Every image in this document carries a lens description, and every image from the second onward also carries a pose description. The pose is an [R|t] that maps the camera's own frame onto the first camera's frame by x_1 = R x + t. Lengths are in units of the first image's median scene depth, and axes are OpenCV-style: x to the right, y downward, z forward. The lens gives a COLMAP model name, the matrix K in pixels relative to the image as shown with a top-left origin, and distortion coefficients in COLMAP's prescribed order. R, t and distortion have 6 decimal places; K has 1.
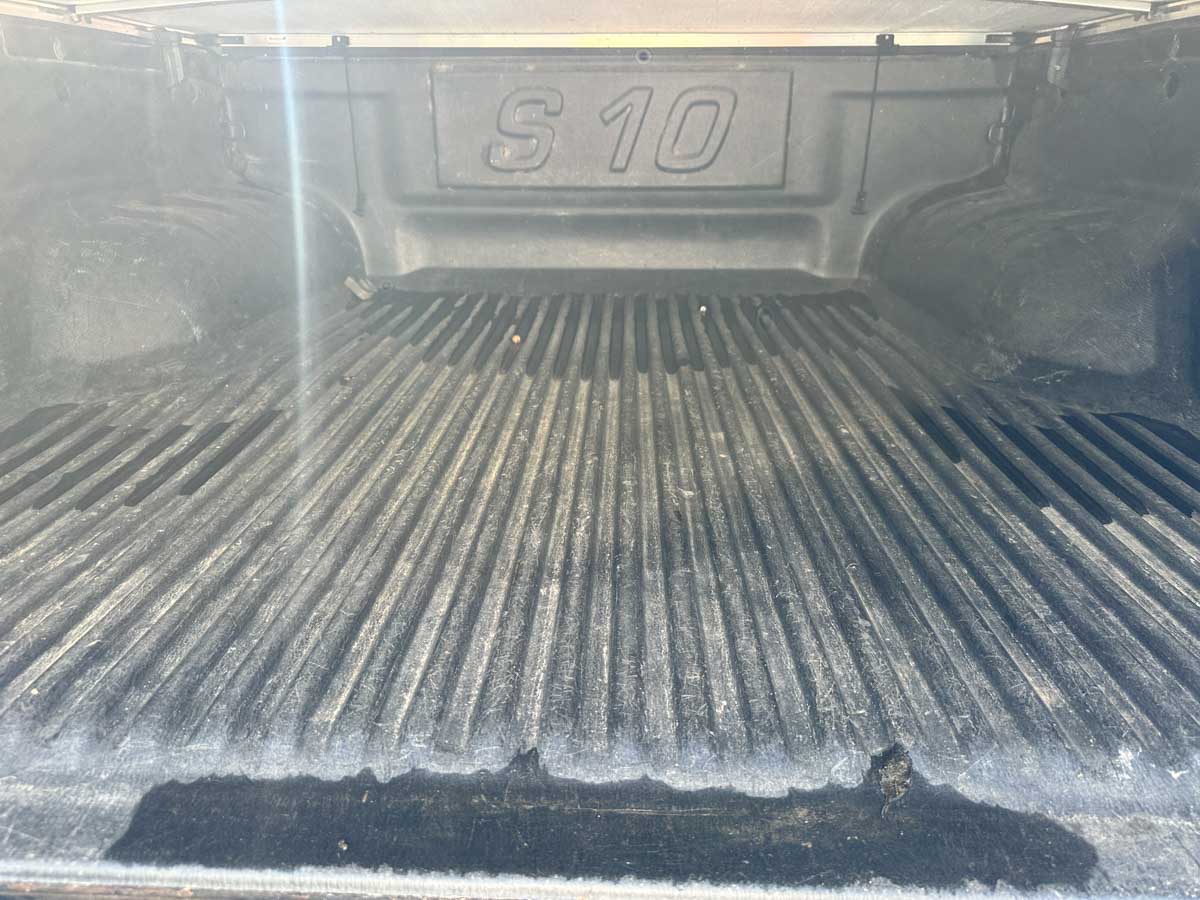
lens RADIAL K [[858.8, 0, 597.4], [0, 858.8, 451.9], [0, 0, 1]] dist [-0.001807, -0.024262]
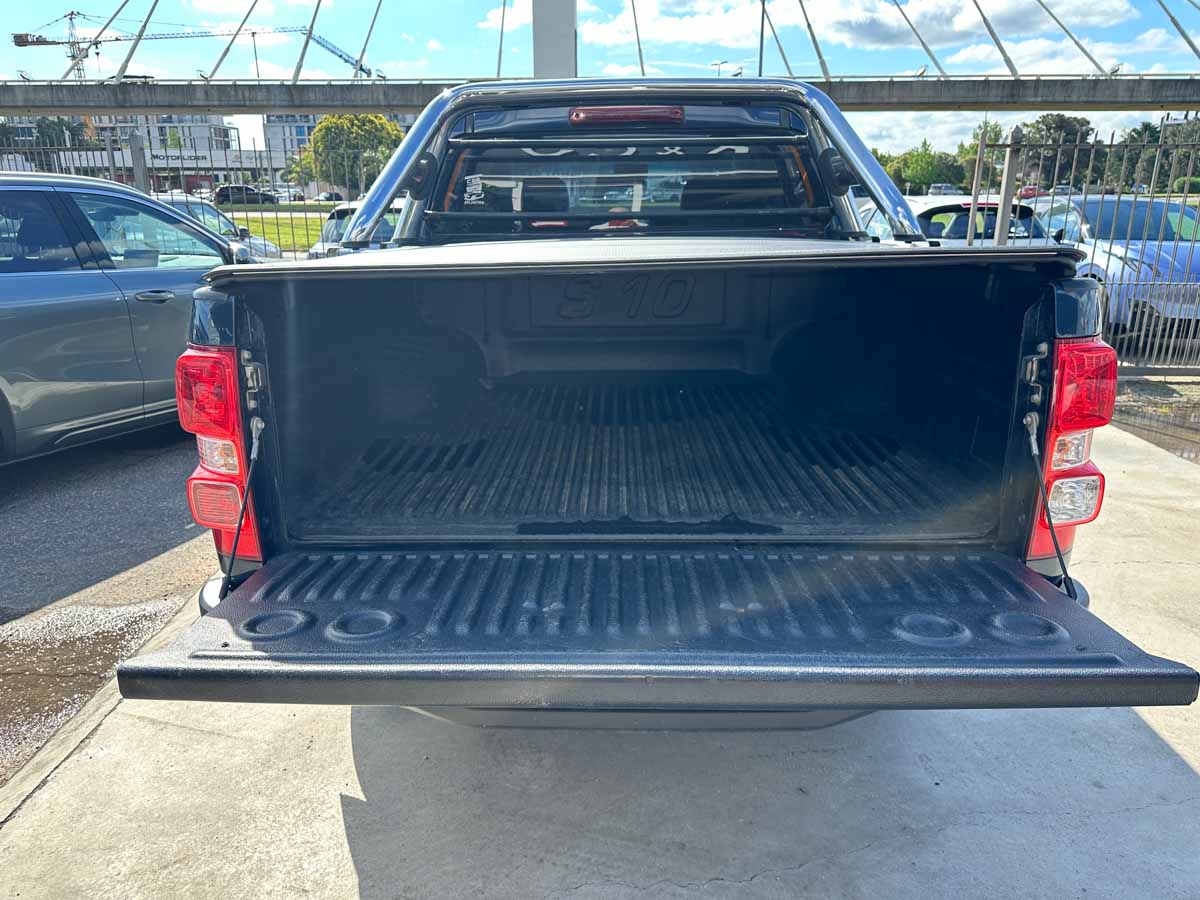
lens RADIAL K [[858.8, 0, 596.8], [0, 858.8, 448.6], [0, 0, 1]] dist [-0.001807, -0.024262]
pose [[0.999840, -0.015914, 0.008133, -0.125635], [0.016711, 0.993817, -0.109763, 0.263587], [-0.006336, 0.109881, 0.993925, -1.401915]]
